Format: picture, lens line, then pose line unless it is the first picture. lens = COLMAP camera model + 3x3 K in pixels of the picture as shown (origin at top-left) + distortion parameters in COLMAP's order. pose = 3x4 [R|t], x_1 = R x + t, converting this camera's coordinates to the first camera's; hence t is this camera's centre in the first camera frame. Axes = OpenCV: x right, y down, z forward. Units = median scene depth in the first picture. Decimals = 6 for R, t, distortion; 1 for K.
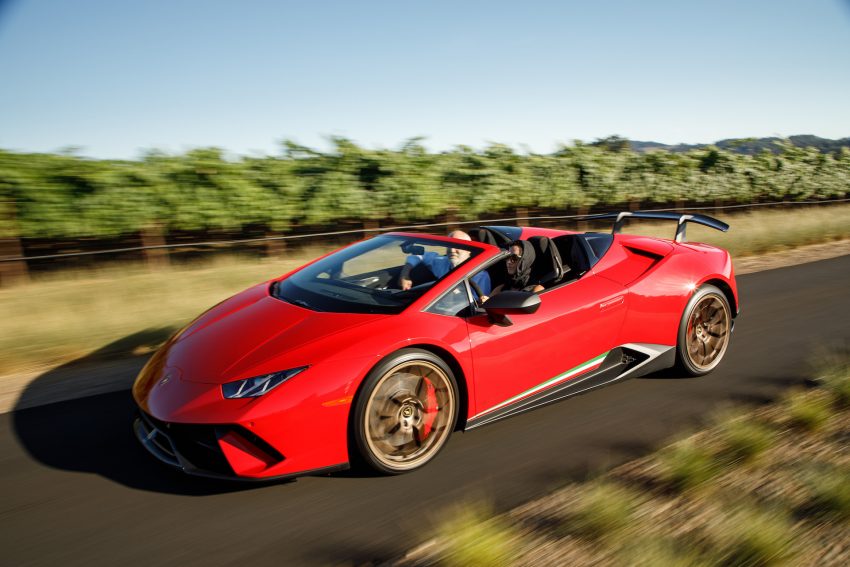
lens RADIAL K [[684.3, 0, 425.0], [0, 684.3, 283.5], [0, 0, 1]] dist [-0.053741, -0.001468]
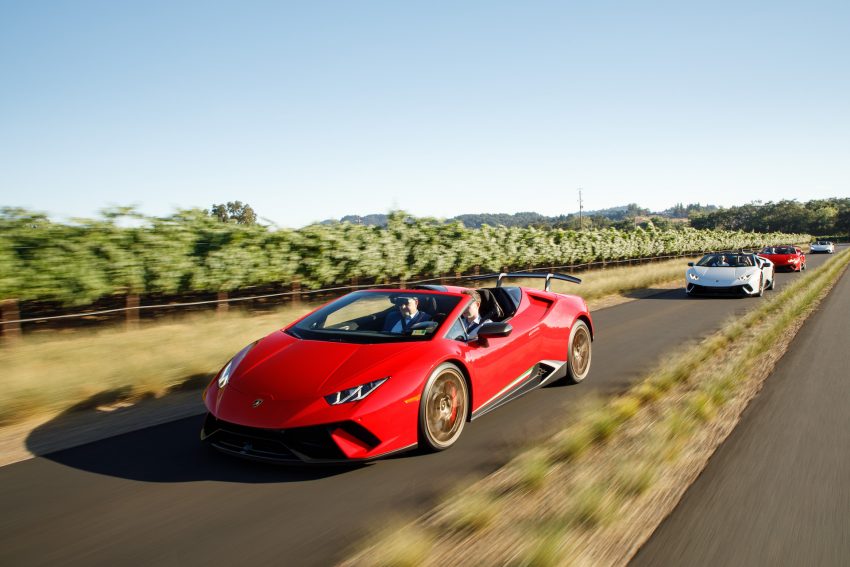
lens RADIAL K [[684.3, 0, 425.0], [0, 684.3, 283.5], [0, 0, 1]] dist [-0.053741, -0.001468]
pose [[0.933842, -0.018148, 0.357225, -0.433952], [0.055583, 0.993943, -0.094805, 0.047439], [-0.353341, 0.108389, 0.929194, -0.269456]]
